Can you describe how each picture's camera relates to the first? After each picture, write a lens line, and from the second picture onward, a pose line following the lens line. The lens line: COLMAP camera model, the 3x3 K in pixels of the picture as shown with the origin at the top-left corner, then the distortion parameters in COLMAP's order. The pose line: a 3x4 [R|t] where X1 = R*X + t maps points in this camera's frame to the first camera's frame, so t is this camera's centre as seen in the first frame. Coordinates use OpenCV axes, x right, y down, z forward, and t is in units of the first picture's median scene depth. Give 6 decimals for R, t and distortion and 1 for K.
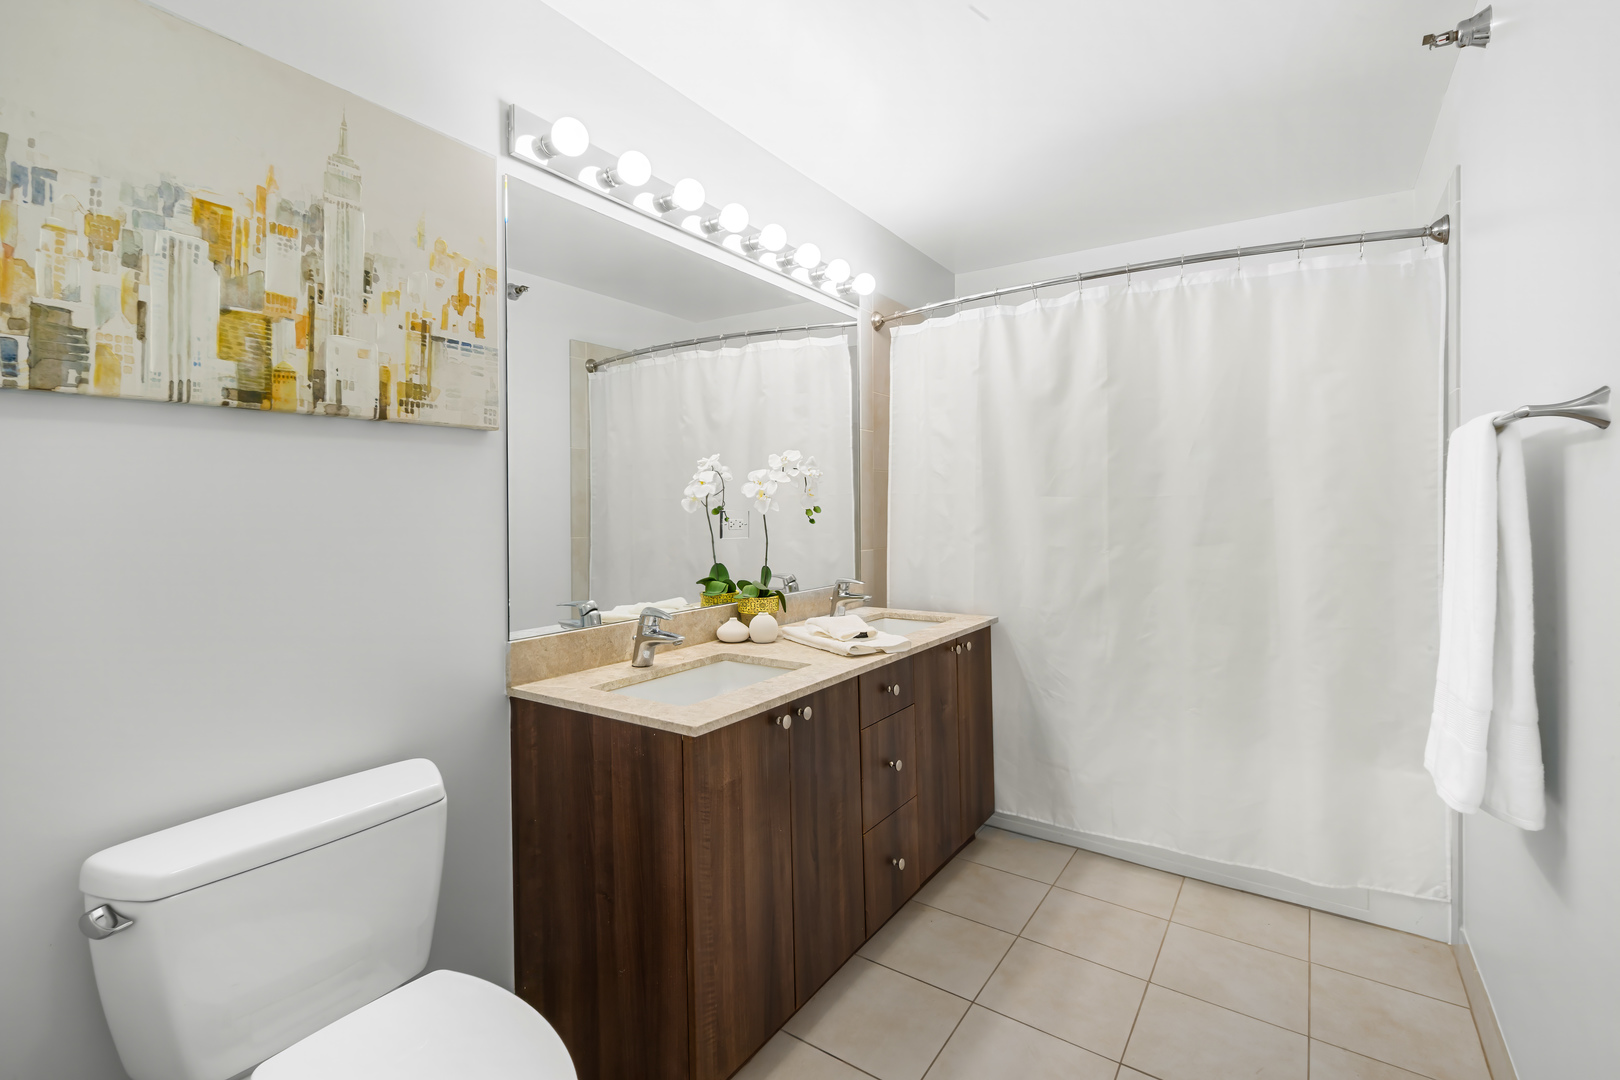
lens RADIAL K [[714.7, 0, 810.0], [0, 714.7, 540.0], [0, 0, 1]] dist [0.002143, -0.003015]
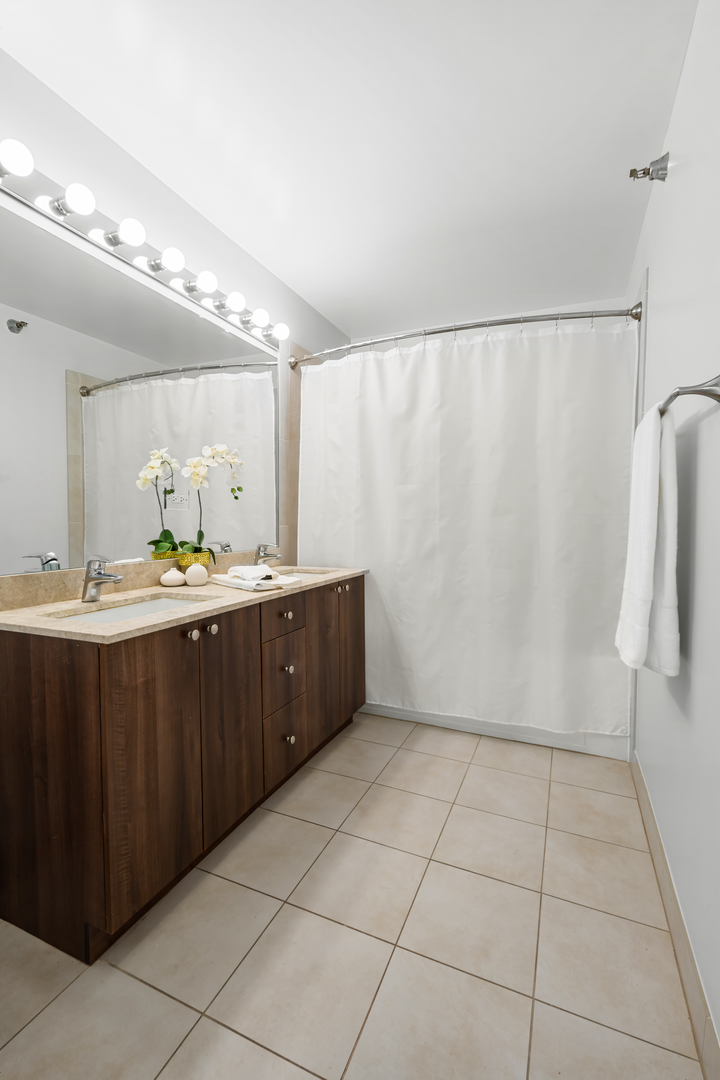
lens RADIAL K [[493.2, 0, 360.0], [0, 493.2, 540.0], [0, 0, 1]] dist [0.001904, -0.001193]
pose [[0.976655, 0.011546, 0.214505, 0.046206], [-0.017276, 0.999542, 0.024859, 0.037723], [-0.214119, -0.027985, 0.976407, 0.042347]]
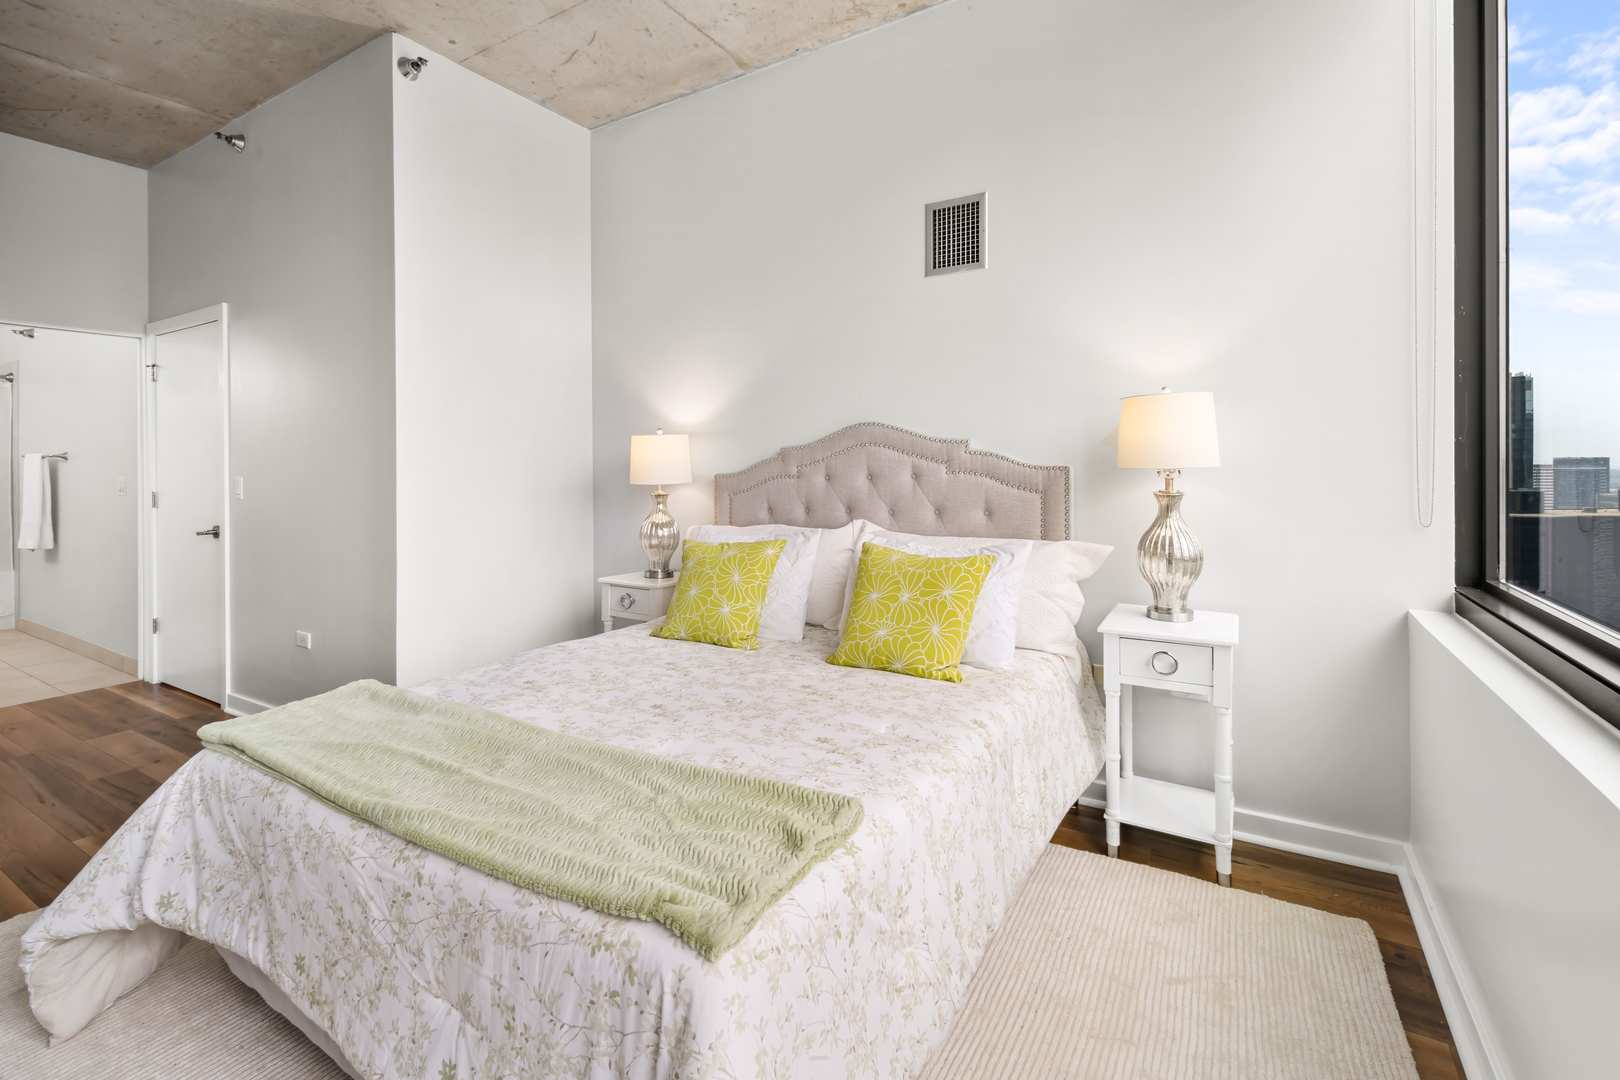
lens RADIAL K [[723.7, 0, 818.1], [0, 723.7, 478.7], [0, 0, 1]] dist [0.001588, 0.000006]
pose [[-0.076669, 0.014680, 0.996949, -1.704443], [0.020621, 0.999701, -0.013135, 0.061799], [-0.996843, 0.019551, -0.076949, -1.511746]]
